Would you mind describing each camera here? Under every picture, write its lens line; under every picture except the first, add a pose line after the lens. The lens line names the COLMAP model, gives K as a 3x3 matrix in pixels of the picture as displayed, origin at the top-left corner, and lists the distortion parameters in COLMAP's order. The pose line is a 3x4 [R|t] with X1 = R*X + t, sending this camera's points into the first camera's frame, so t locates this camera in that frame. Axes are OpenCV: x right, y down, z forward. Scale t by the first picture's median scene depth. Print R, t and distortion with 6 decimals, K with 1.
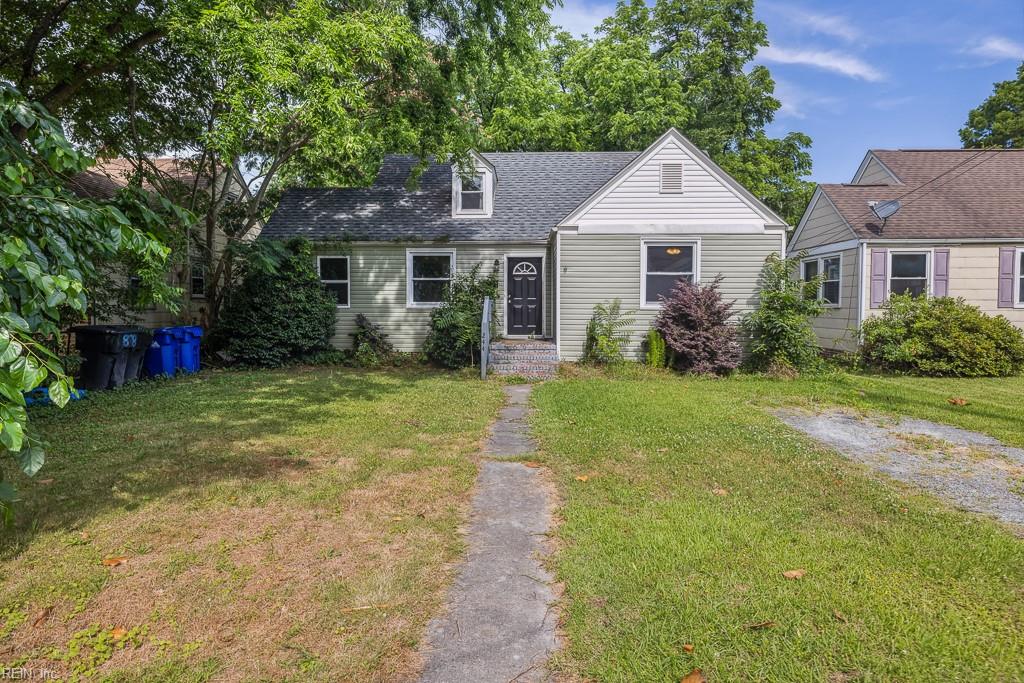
lens RADIAL K [[586.9, 0, 512.1], [0, 586.9, 330.8], [0, 0, 1]] dist [-0.001400, -0.000143]
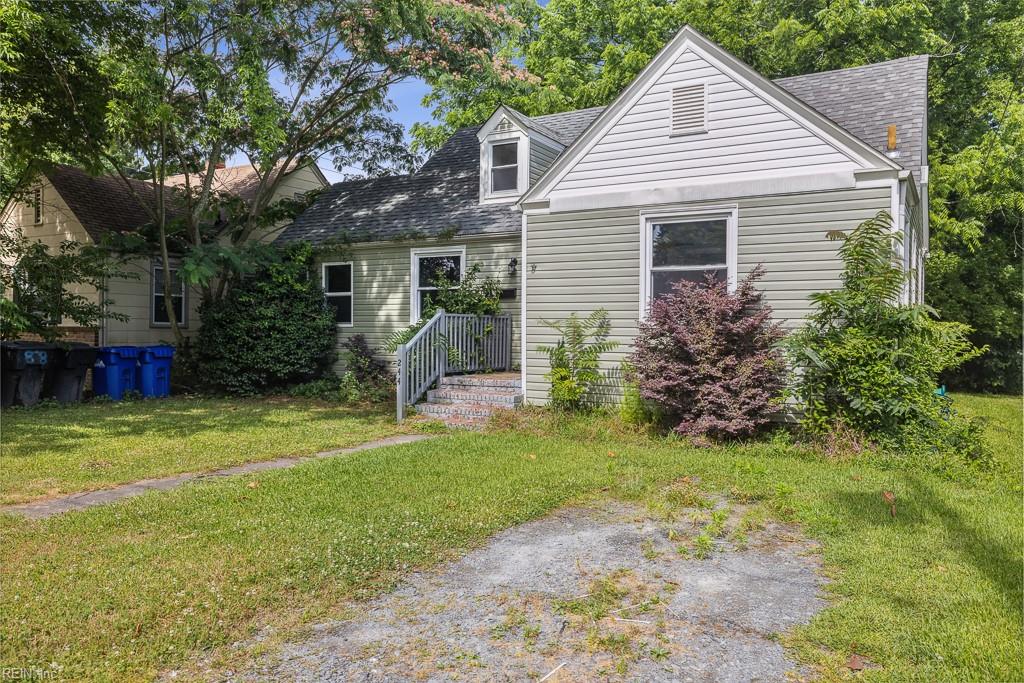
lens RADIAL K [[772.4, 0, 511.7], [0, 772.4, 348.0], [0, 0, 1]] dist [0.010268, 0.001689]
pose [[0.878540, 0.013913, -0.477466, 0.455092], [-0.026109, 0.999480, -0.018917, 0.004024], [0.476954, 0.029085, 0.878447, 0.204377]]
